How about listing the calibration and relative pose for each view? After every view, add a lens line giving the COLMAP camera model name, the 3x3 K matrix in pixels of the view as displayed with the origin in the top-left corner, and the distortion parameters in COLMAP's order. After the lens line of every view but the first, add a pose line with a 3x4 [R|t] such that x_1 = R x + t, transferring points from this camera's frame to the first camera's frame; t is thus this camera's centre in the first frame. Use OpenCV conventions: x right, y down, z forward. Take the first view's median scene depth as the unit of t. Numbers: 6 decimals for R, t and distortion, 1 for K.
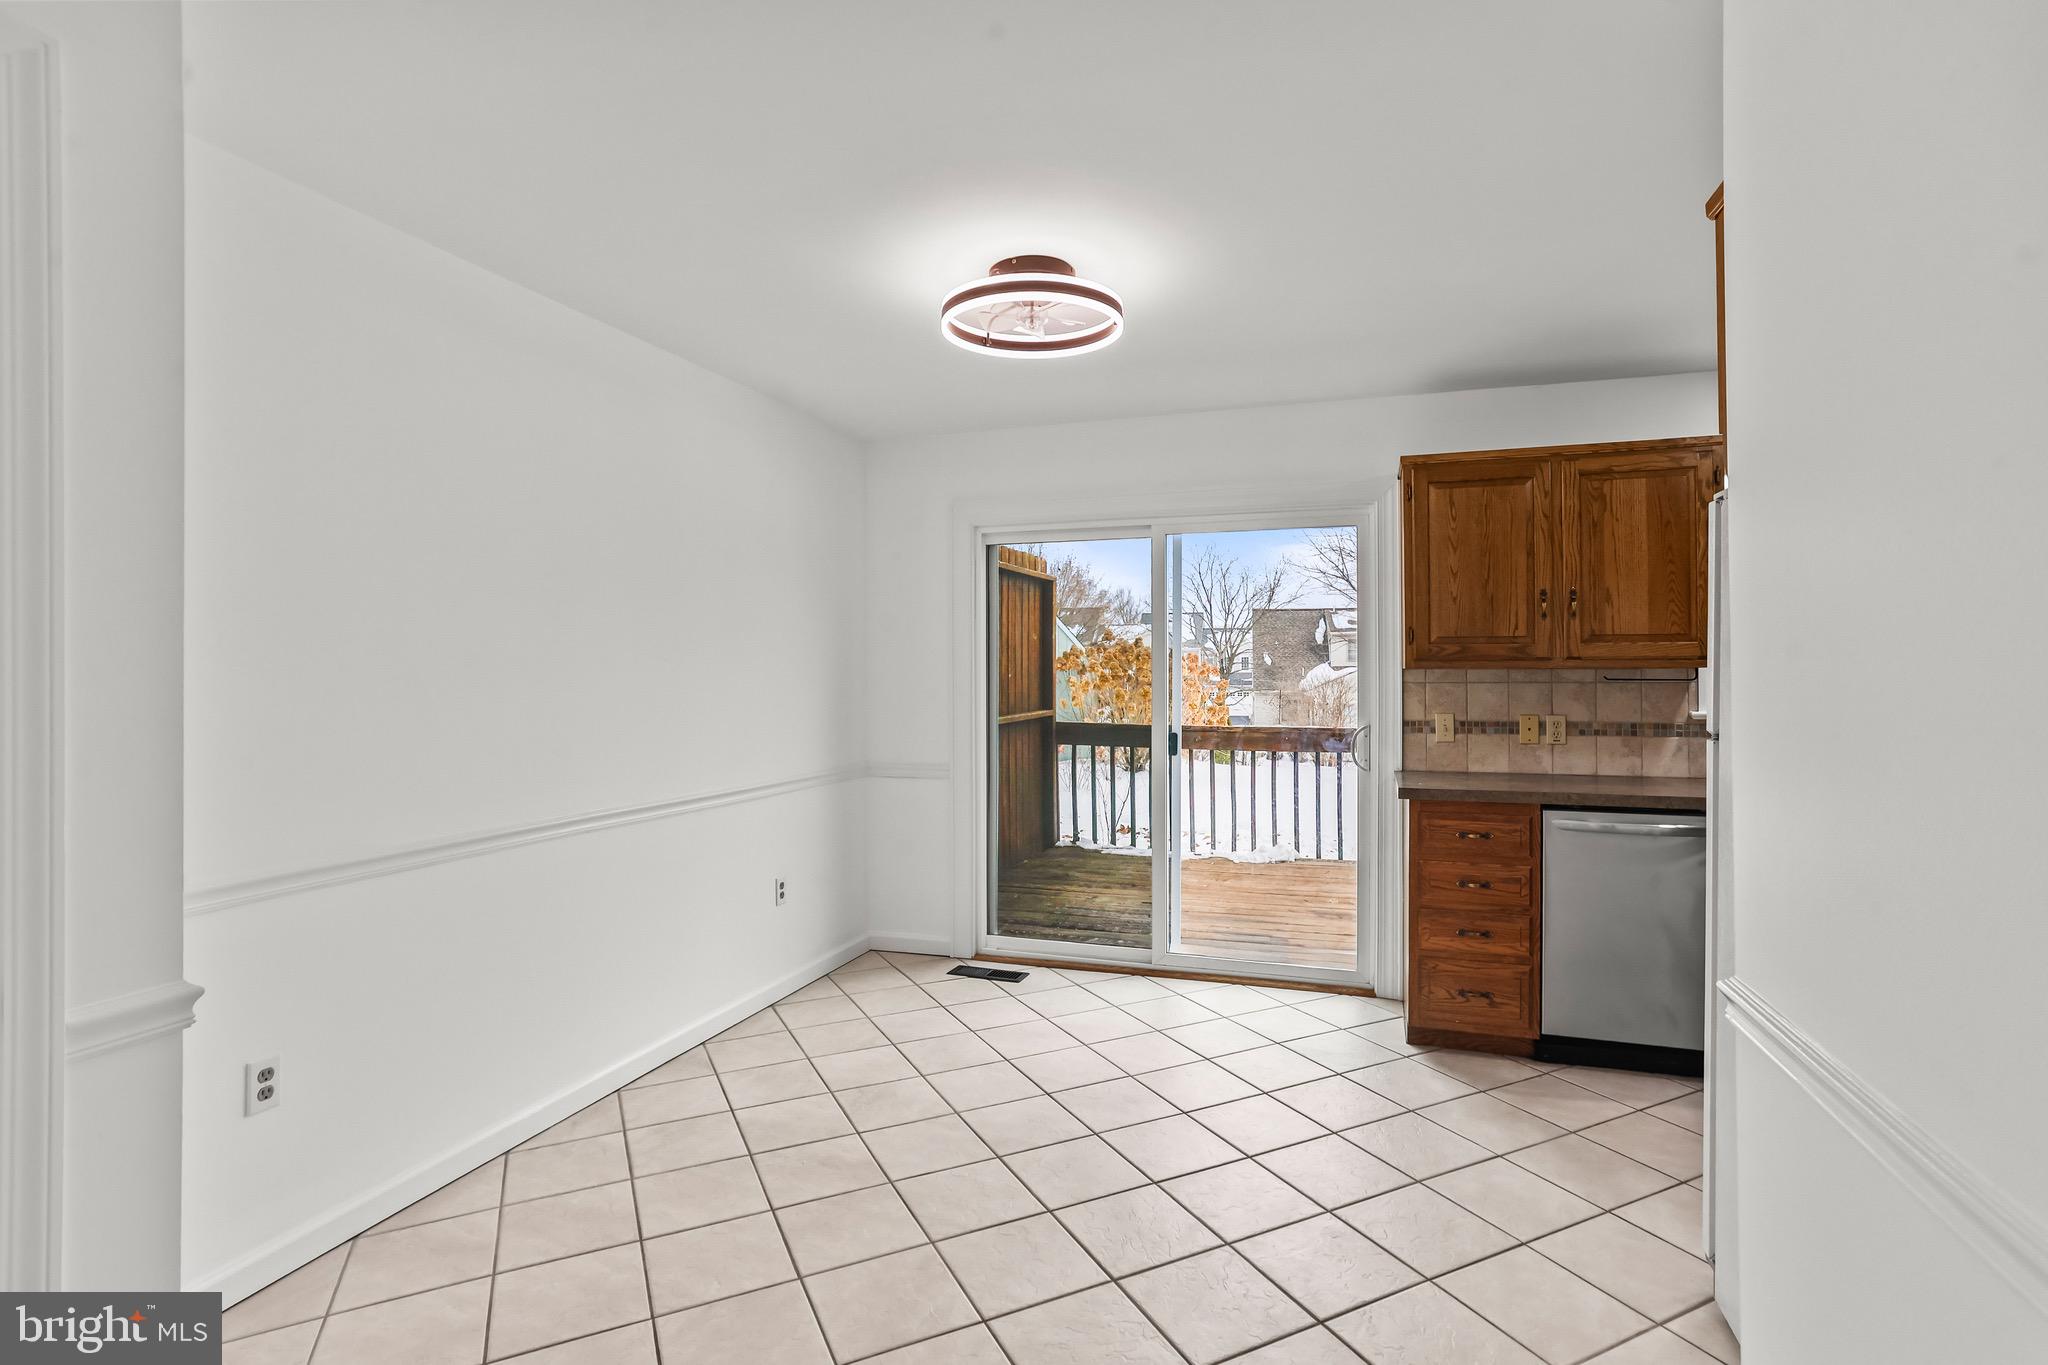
lens RADIAL K [[985.3, 0, 1024.4], [0, 985.3, 663.9], [0, 0, 1]] dist [-0.029000, 0.000182]
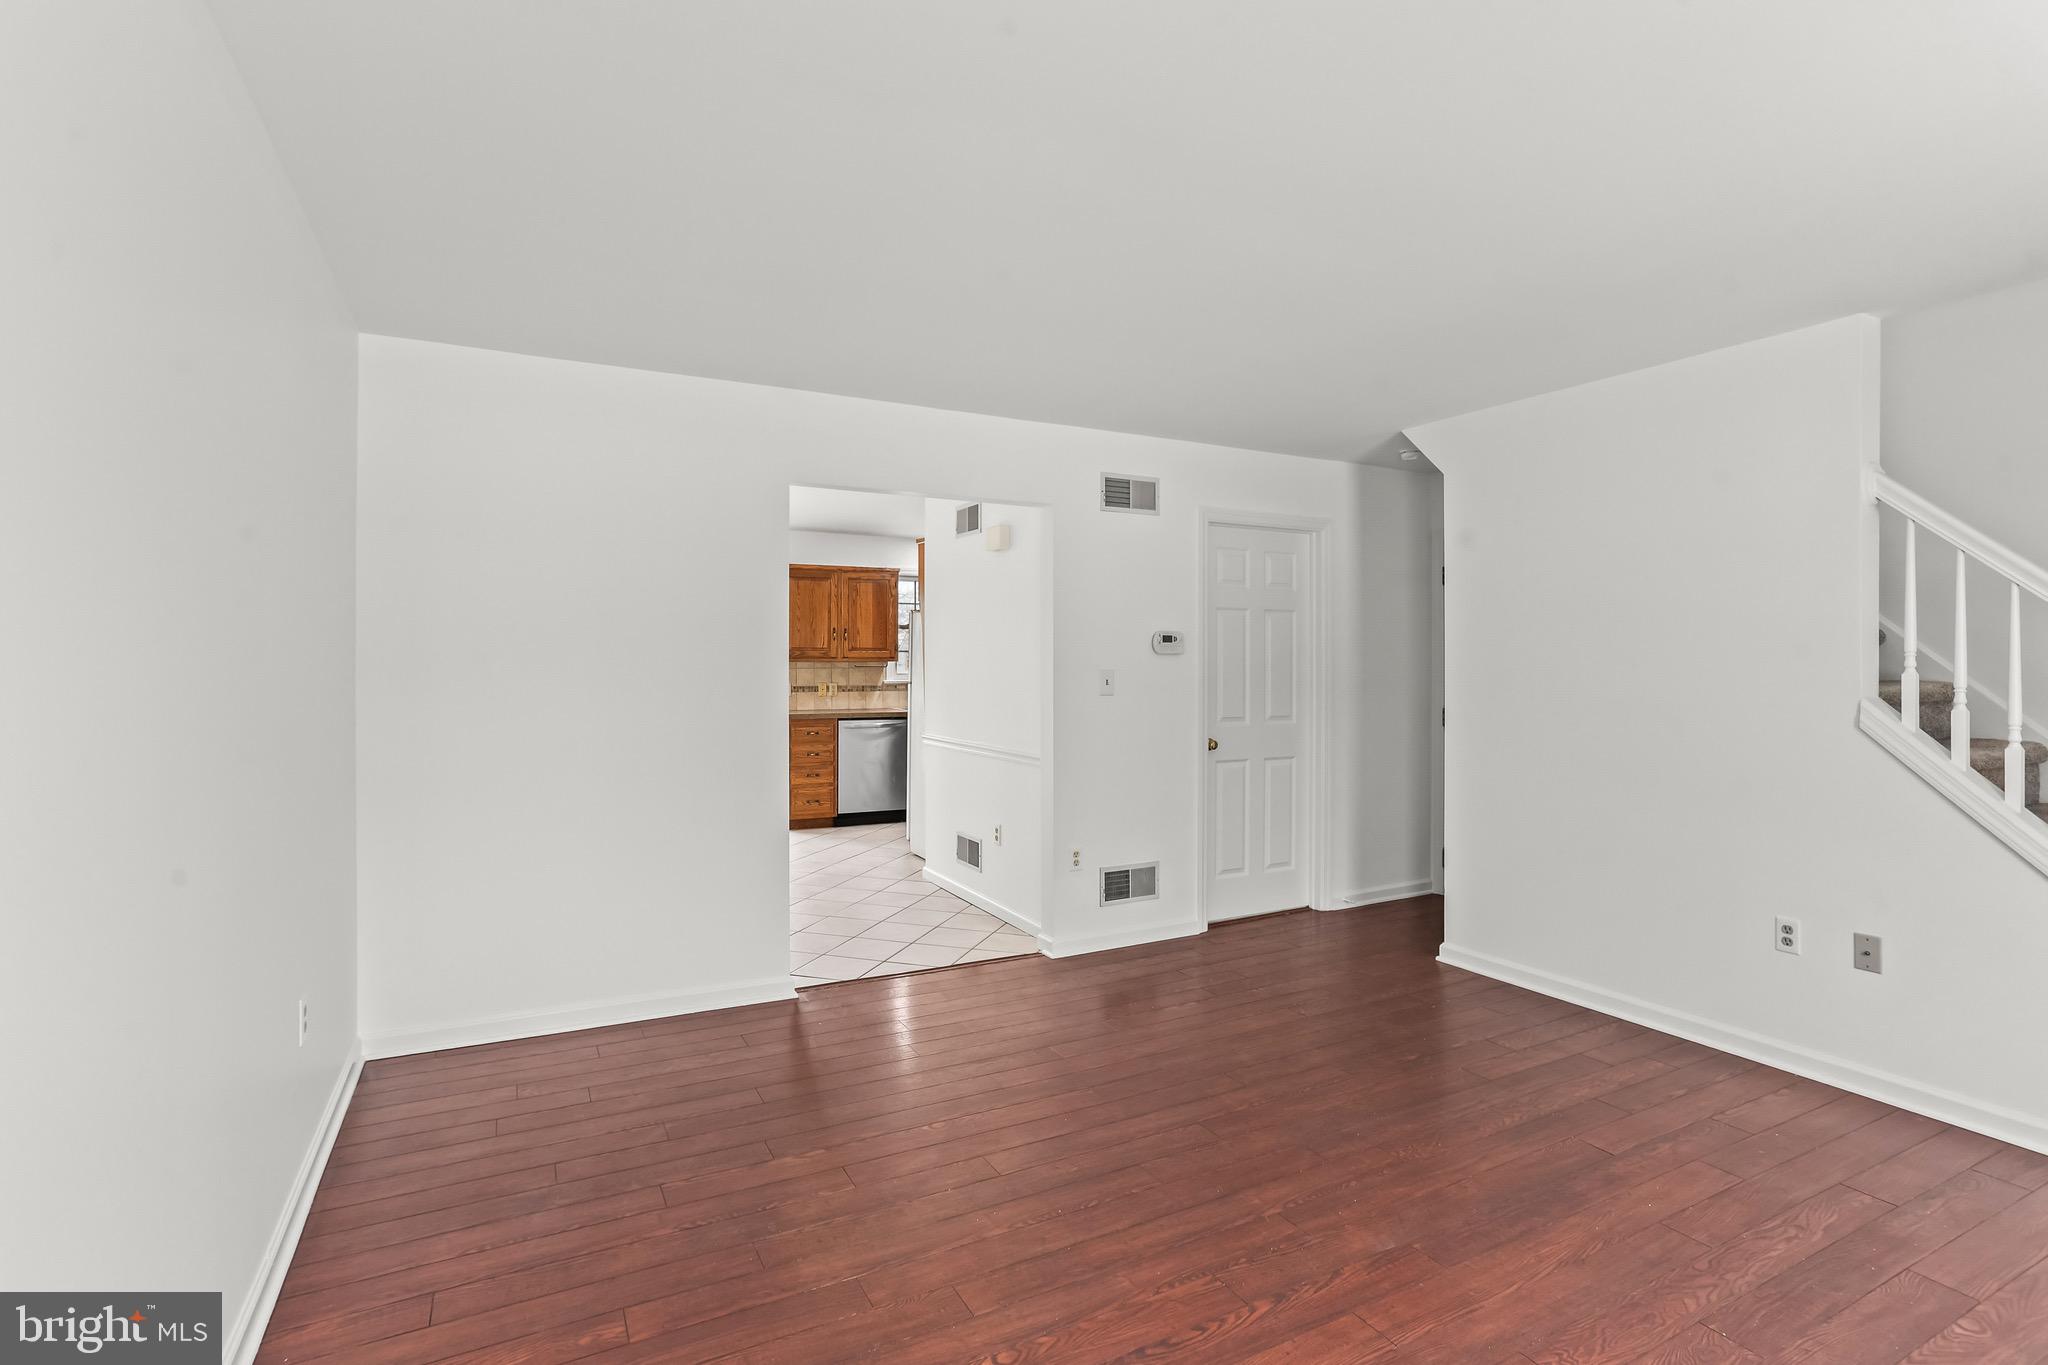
lens RADIAL K [[985.3, 0, 1024.4], [0, 985.3, 663.9], [0, 0, 1]] dist [-0.029000, 0.000182]
pose [[0.690668, -0.000158, 0.723172, -0.854235], [-0.007810, 0.999940, 0.007677, -0.012127], [-0.723130, -0.010950, 0.690625, -0.947118]]
